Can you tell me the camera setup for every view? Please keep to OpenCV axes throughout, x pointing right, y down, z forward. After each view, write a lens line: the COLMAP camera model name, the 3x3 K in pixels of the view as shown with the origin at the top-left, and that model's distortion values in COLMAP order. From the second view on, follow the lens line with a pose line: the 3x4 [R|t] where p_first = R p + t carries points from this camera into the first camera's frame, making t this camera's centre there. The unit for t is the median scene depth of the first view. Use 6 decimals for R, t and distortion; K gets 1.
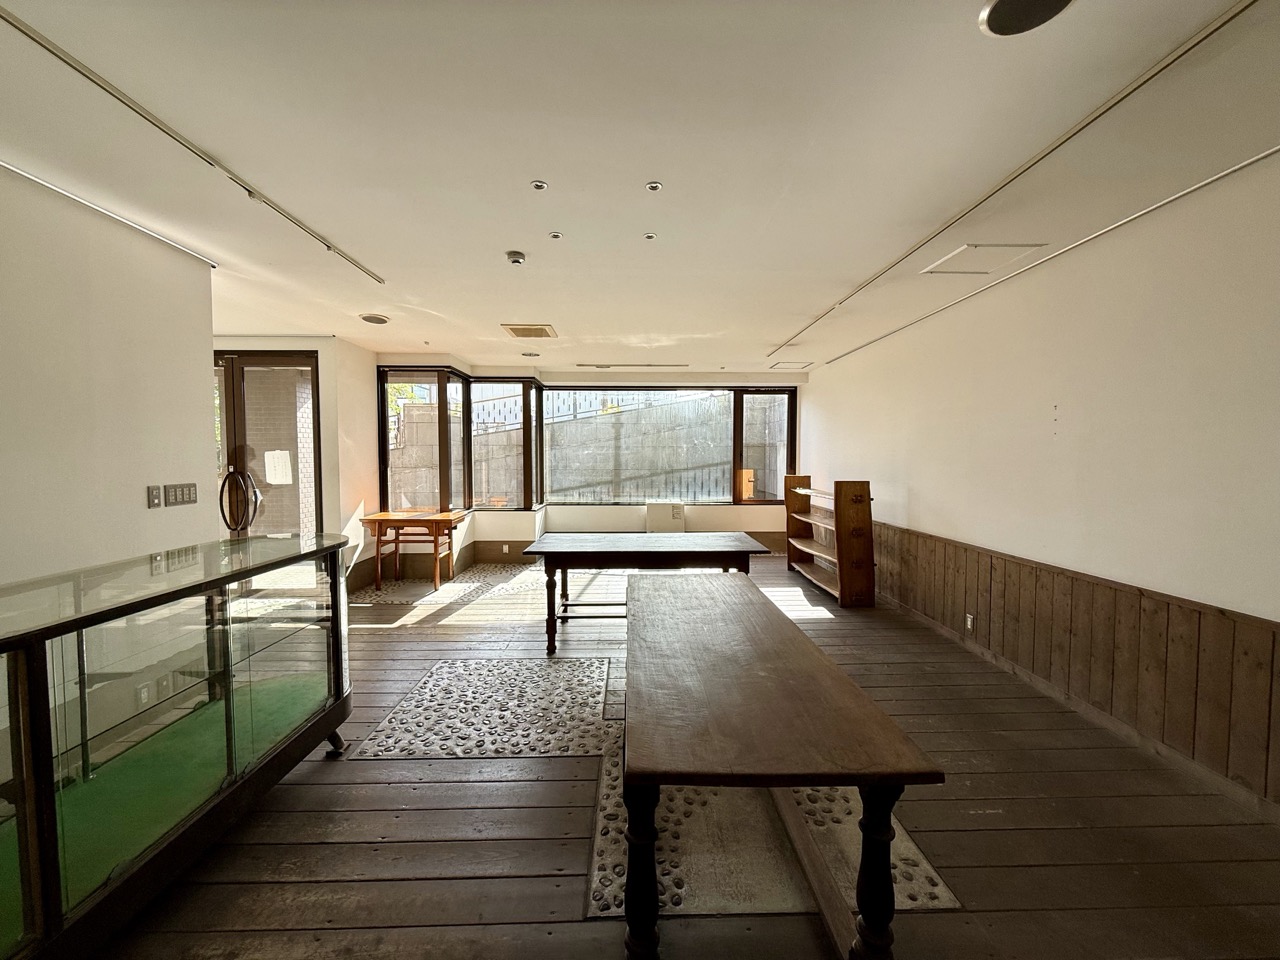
lens RADIAL K [[513.4, 0, 636.5], [0, 513.4, 472.4], [0, 0, 1]] dist [-0.002469, 0.000319]
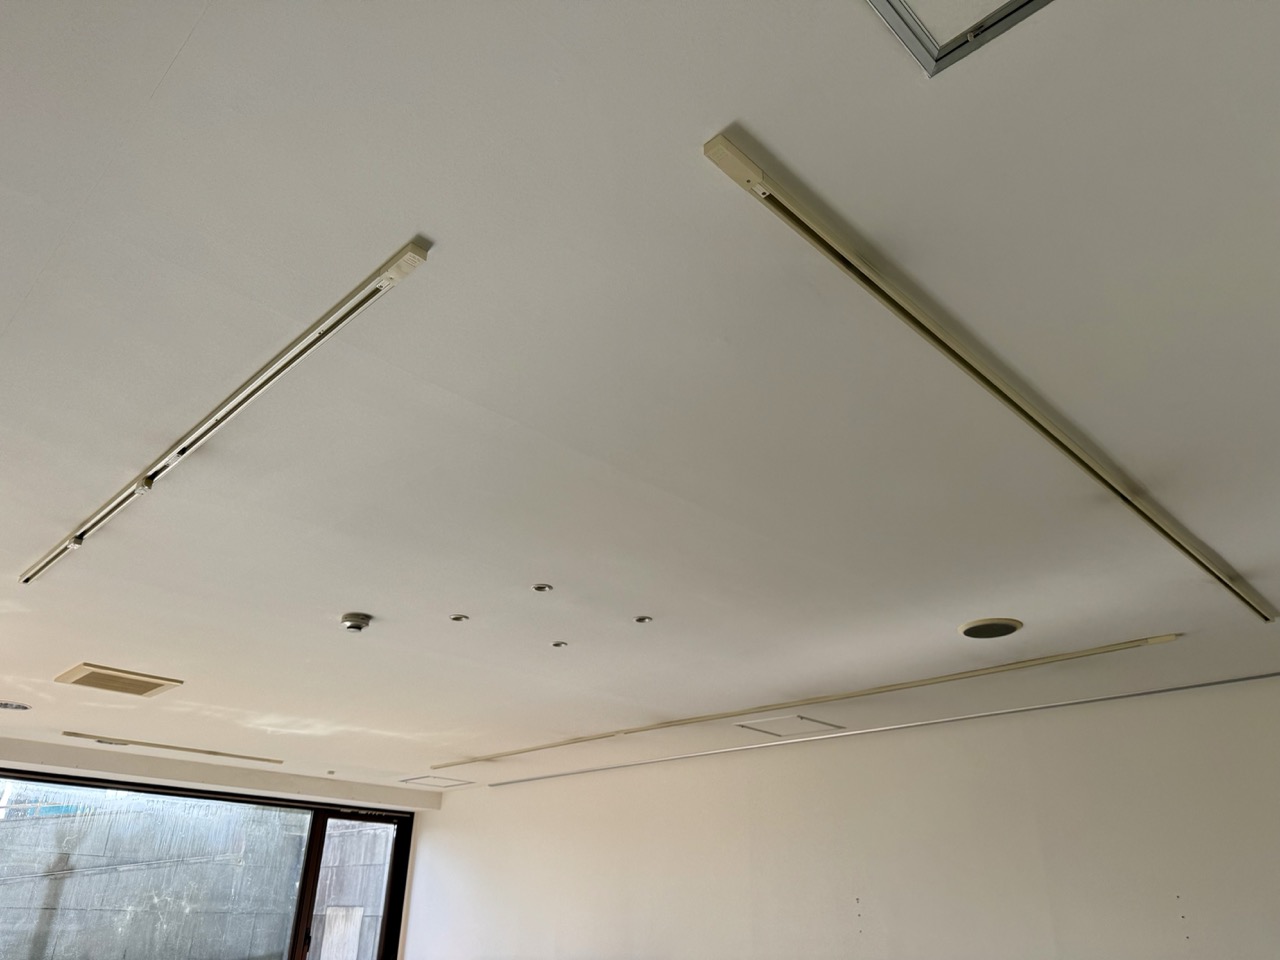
lens RADIAL K [[916.9, 0, 645.4], [0, 916.9, 480.8], [0, 0, 1]] dist [0.008984, -0.004933]
pose [[0.706008, 0.320573, 0.631494, -0.555513], [0.004286, 0.889735, -0.456458, -0.031691], [-0.708191, 0.324970, 0.626786, -0.033329]]
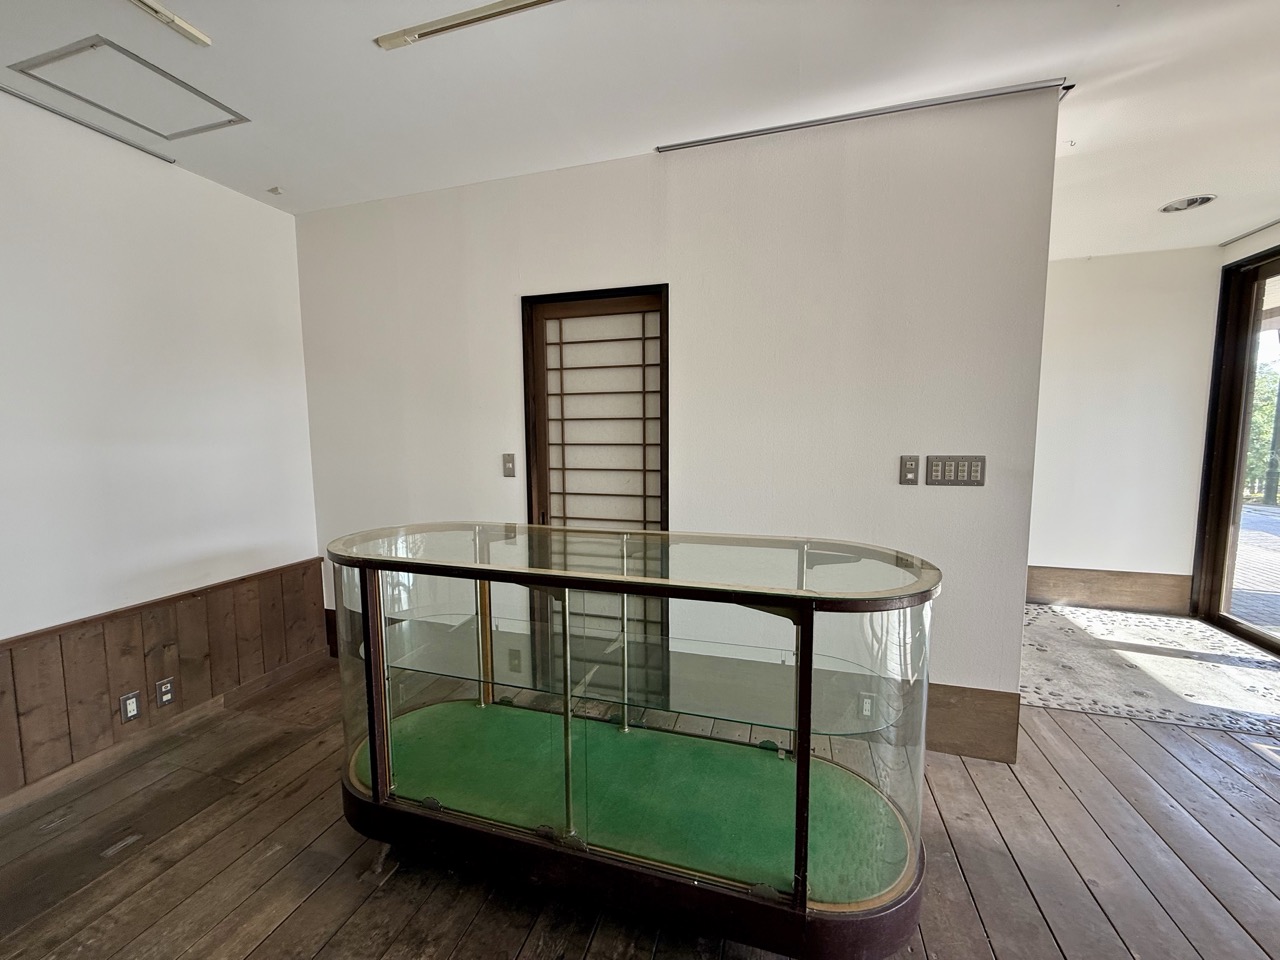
lens RADIAL K [[513.4, 0, 632.8], [0, 513.4, 476.1], [0, 0, 1]] dist [-0.002469, 0.000319]
pose [[-0.296299, 0.091596, -0.950693, -0.064746], [-0.021624, 0.994492, 0.102555, -0.008273], [0.954851, 0.050945, -0.292686, 0.544824]]
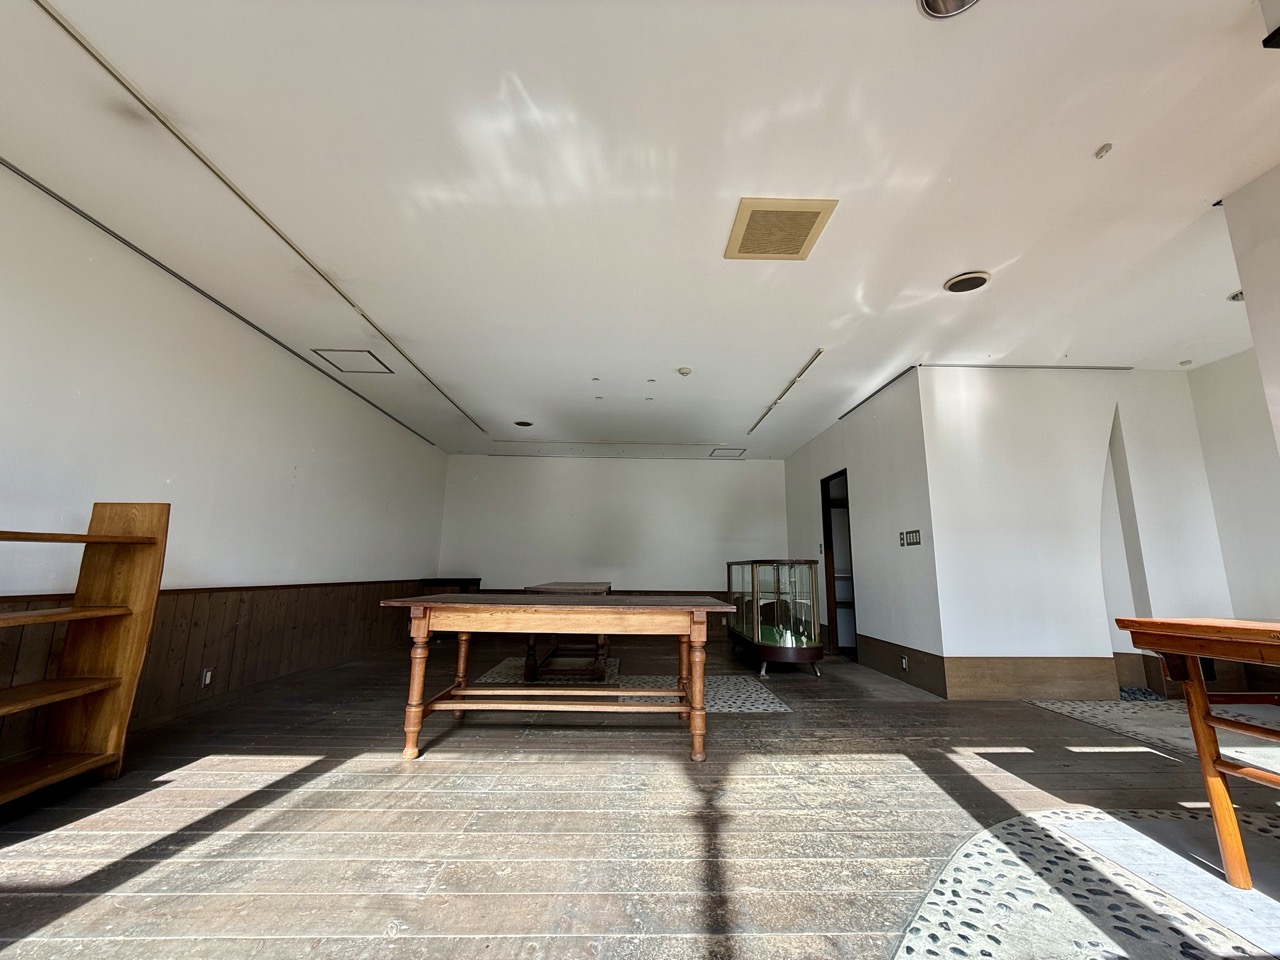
lens RADIAL K [[513.4, 0, 646.4], [0, 513.4, 475.2], [0, 0, 1]] dist [-0.002469, 0.000319]
pose [[-0.999505, -0.013300, -0.028496, -0.066206], [-0.008645, 0.987456, -0.157658, 0.071015], [0.030235, -0.157334, -0.987082, 1.683327]]
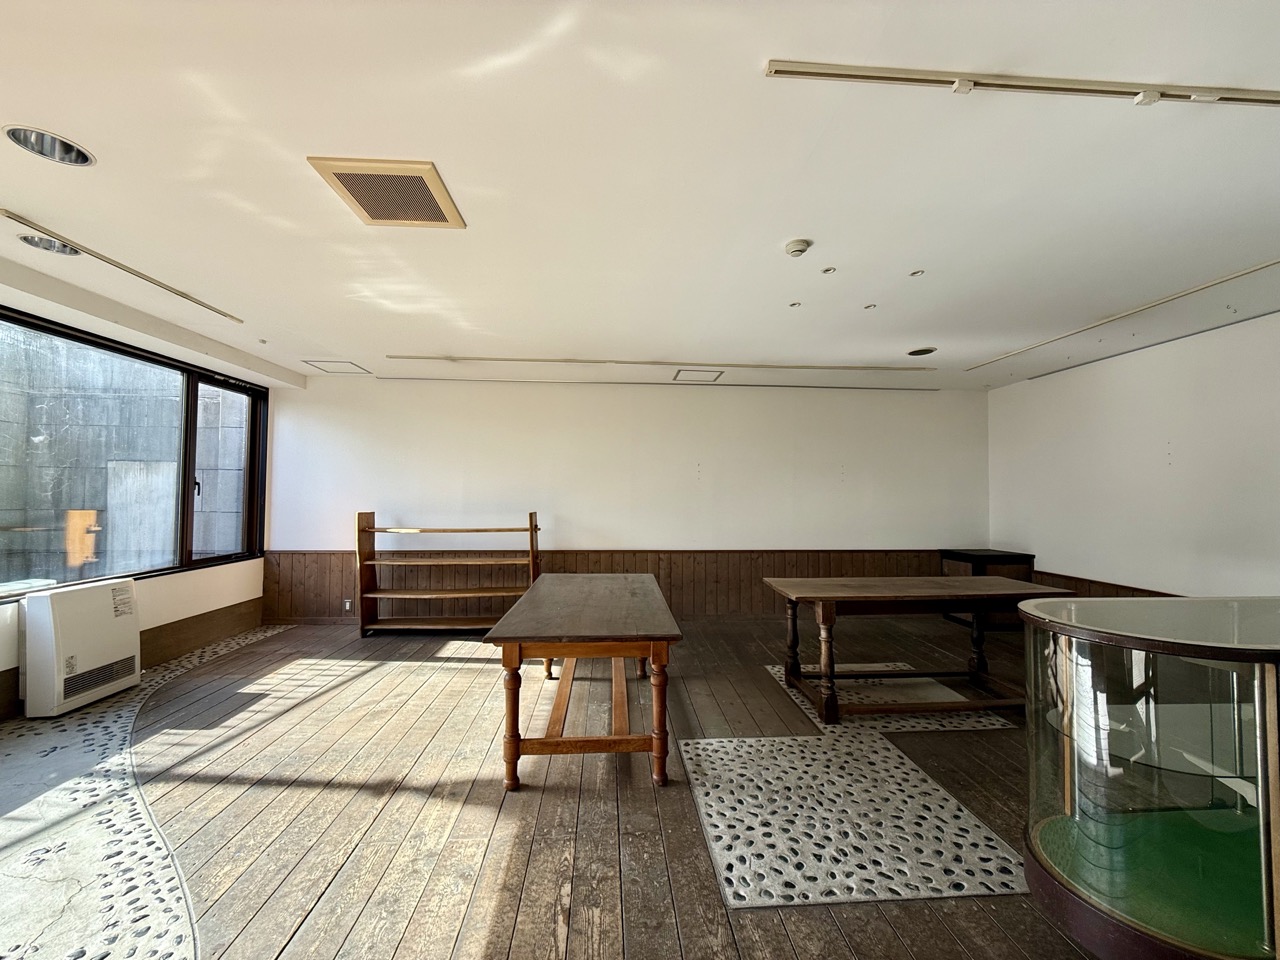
lens RADIAL K [[513.4, 0, 638.6], [0, 513.4, 477.6], [0, 0, 1]] dist [-0.002469, 0.000319]
pose [[-0.050750, 0.033831, 0.998138, -0.733409], [0.021897, 0.999224, -0.032755, -0.017981], [-0.998471, 0.020194, -0.051452, 0.927134]]
